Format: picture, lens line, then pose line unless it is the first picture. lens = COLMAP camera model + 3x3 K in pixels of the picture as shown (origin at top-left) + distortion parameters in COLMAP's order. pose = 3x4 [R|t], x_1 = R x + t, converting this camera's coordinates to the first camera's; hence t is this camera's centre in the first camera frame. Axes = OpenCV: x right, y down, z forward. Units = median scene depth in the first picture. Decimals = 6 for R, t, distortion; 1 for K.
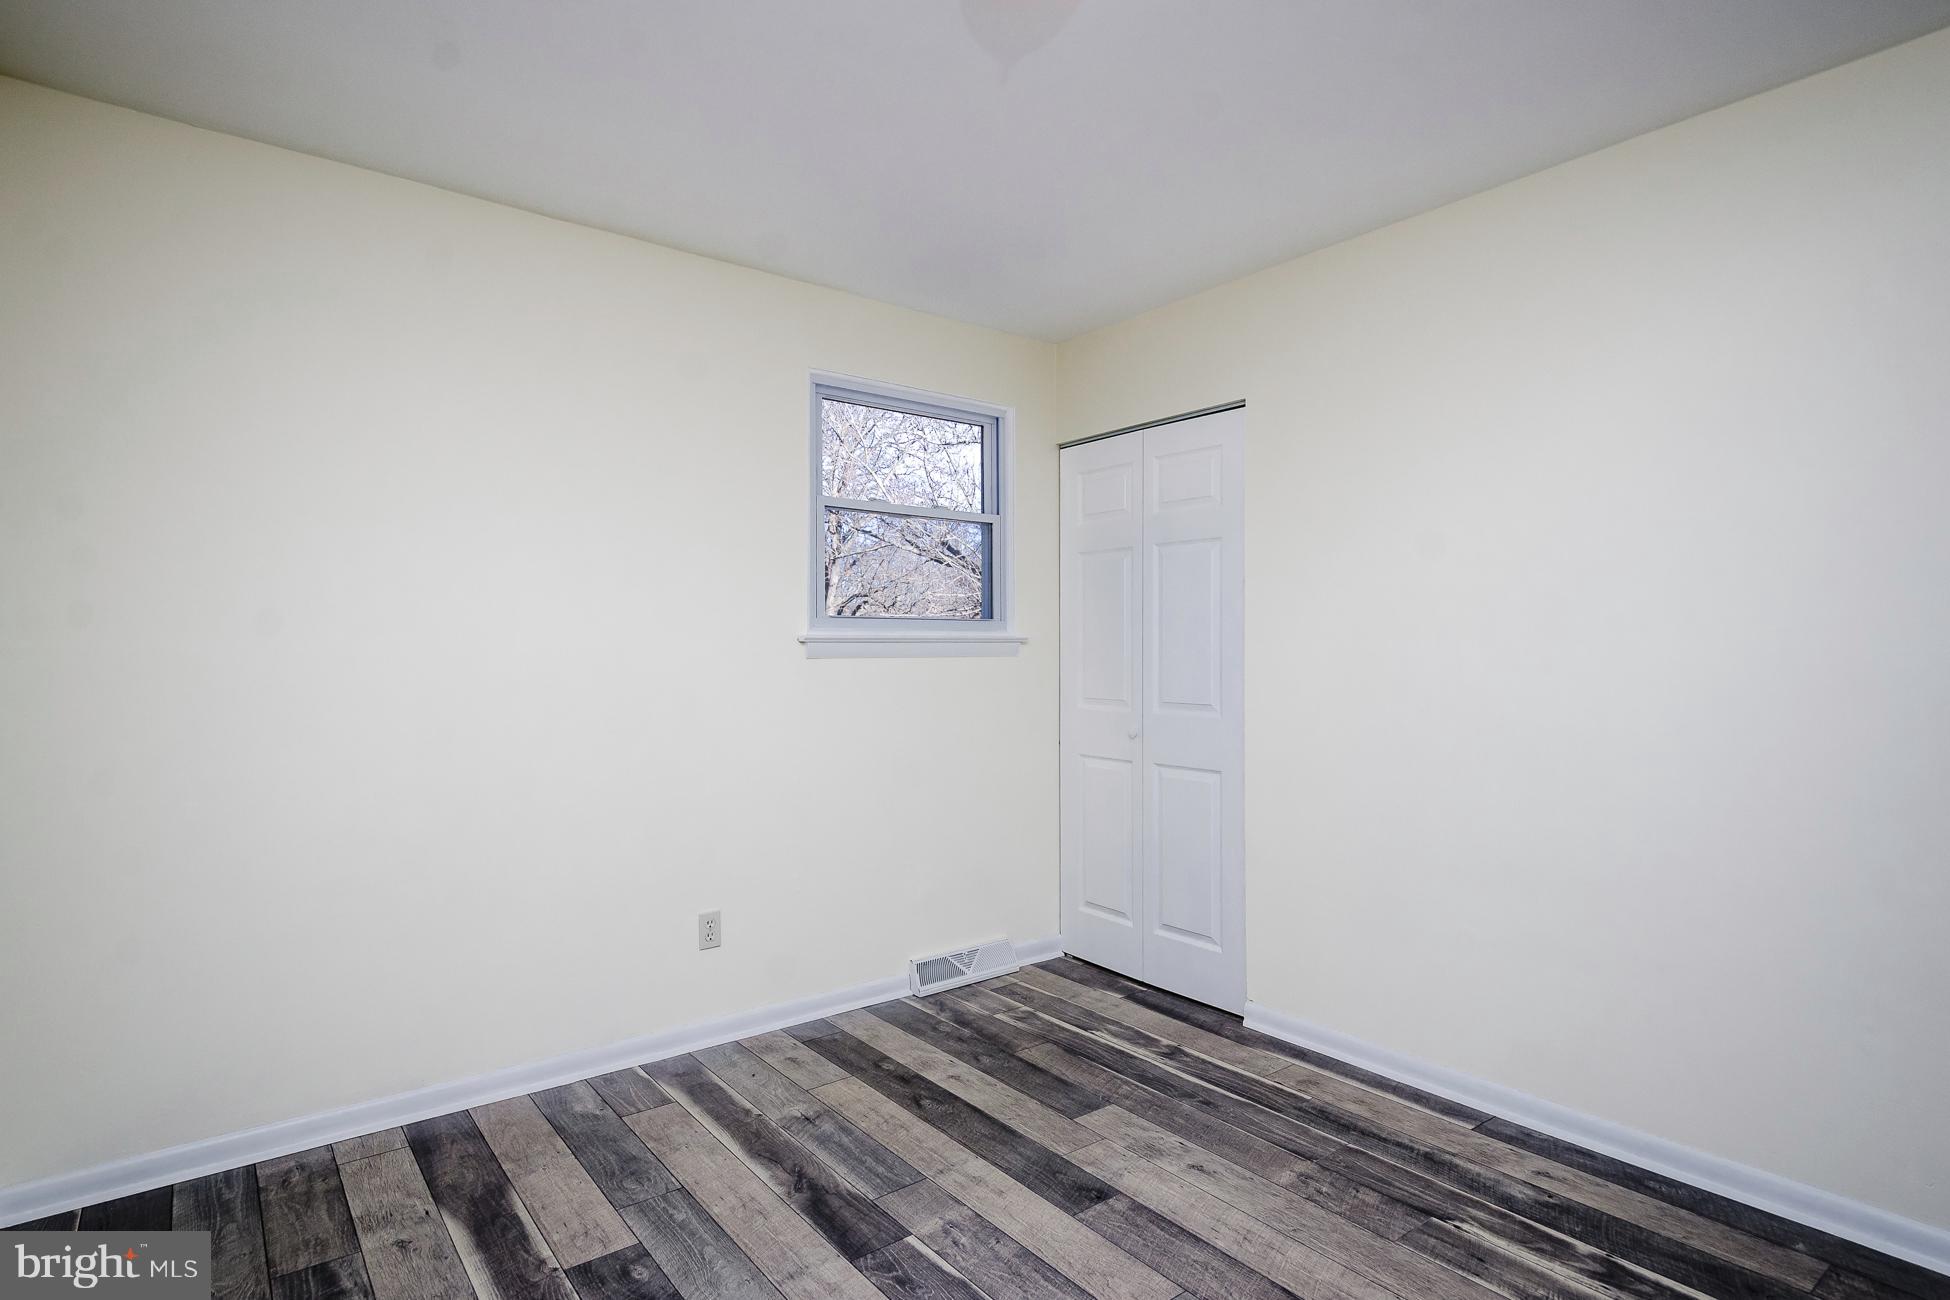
lens RADIAL K [[999.2, 0, 970.2], [0, 999.2, 647.8], [0, 0, 1]] dist [0.011738, -0.003817]
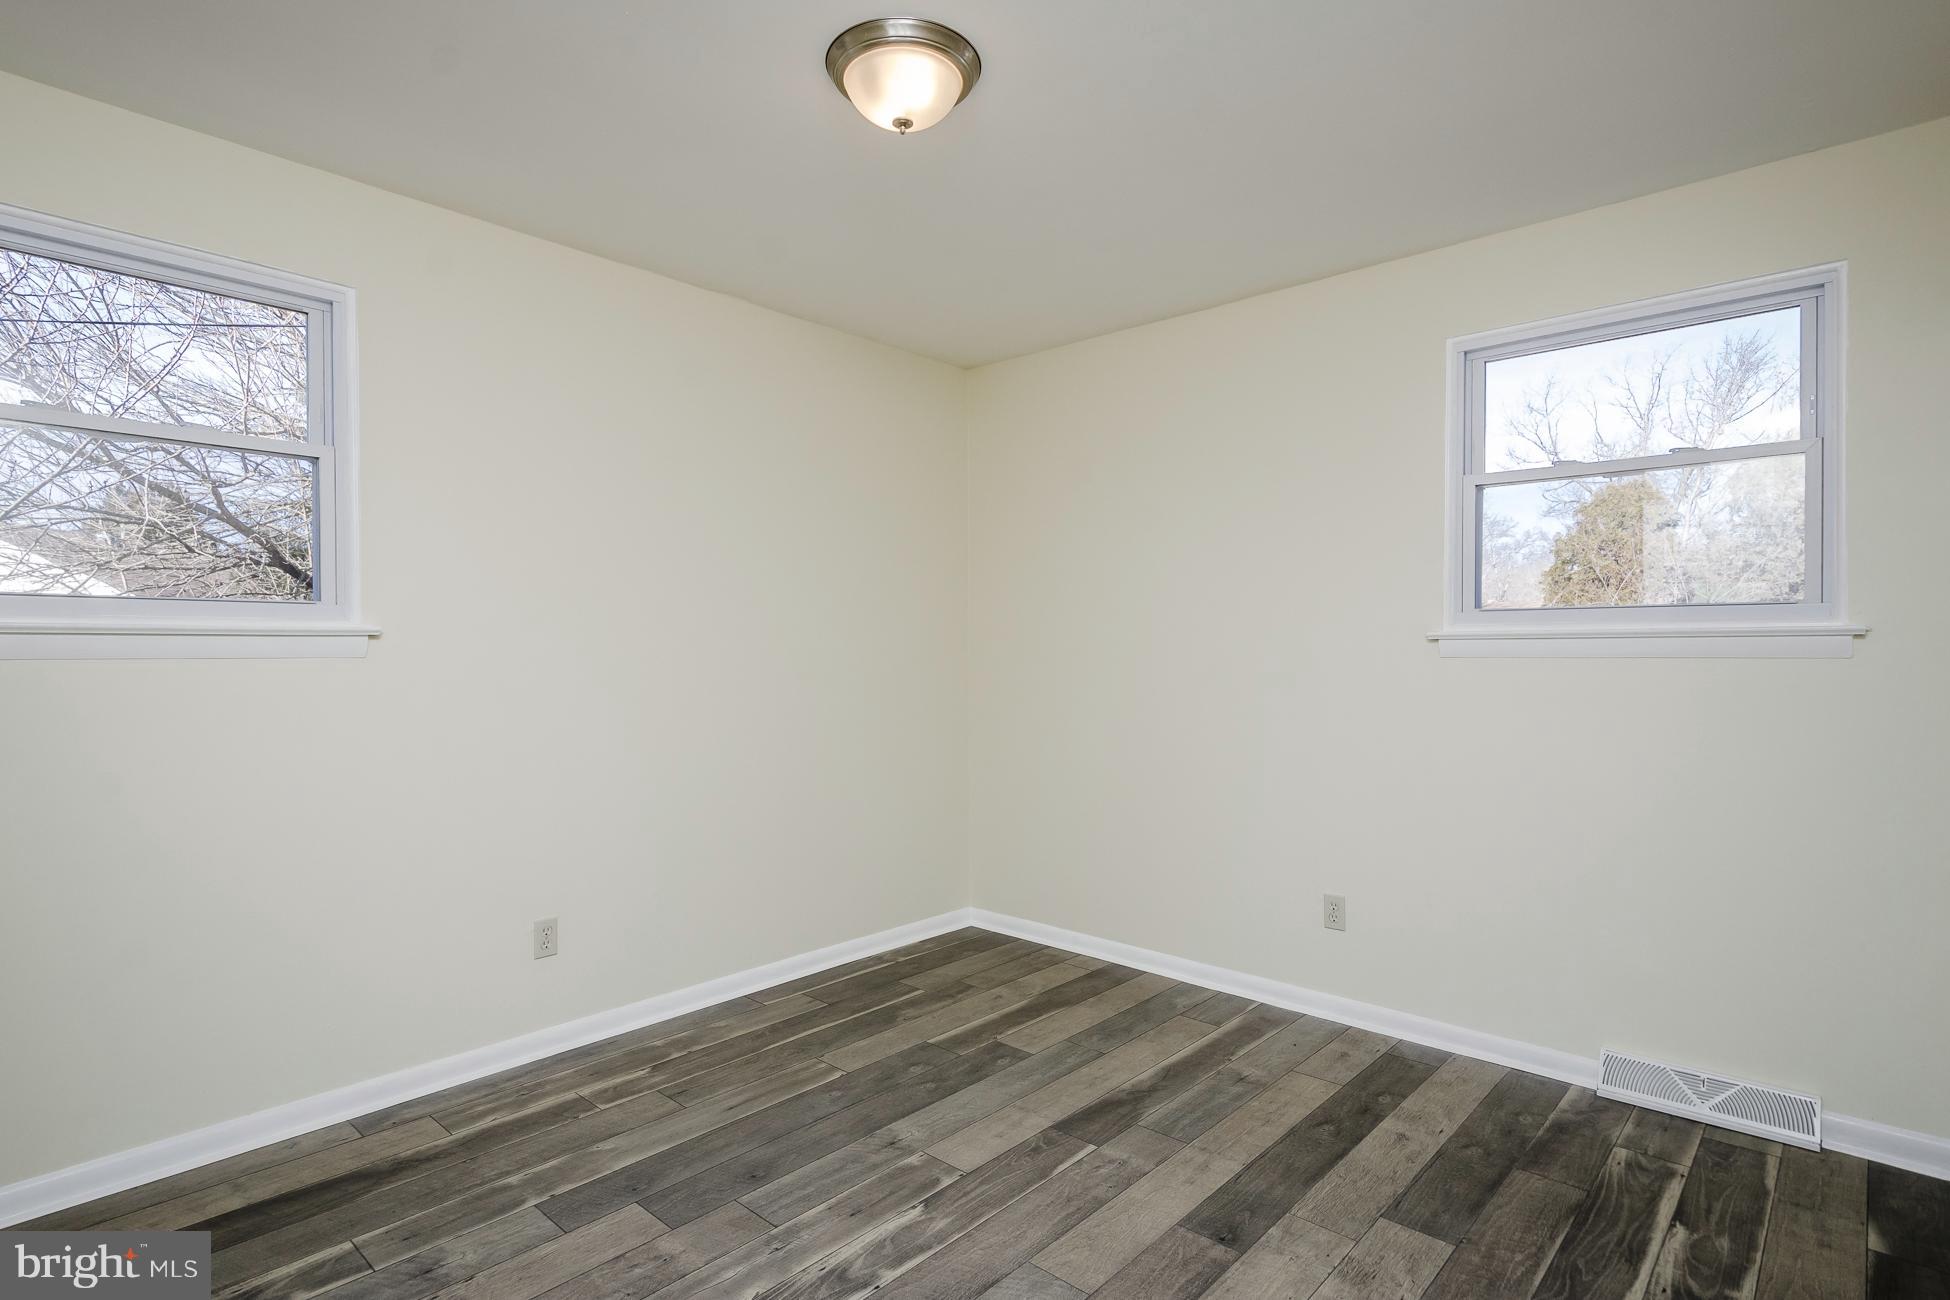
lens RADIAL K [[999.2, 0, 967.3], [0, 999.2, 654.0], [0, 0, 1]] dist [0.011738, -0.003817]
pose [[0.167416, 0.010883, -0.985826, 0.846065], [0.003710, 0.999925, 0.011669, -0.006735], [0.985879, -0.005611, 0.167363, 0.516692]]
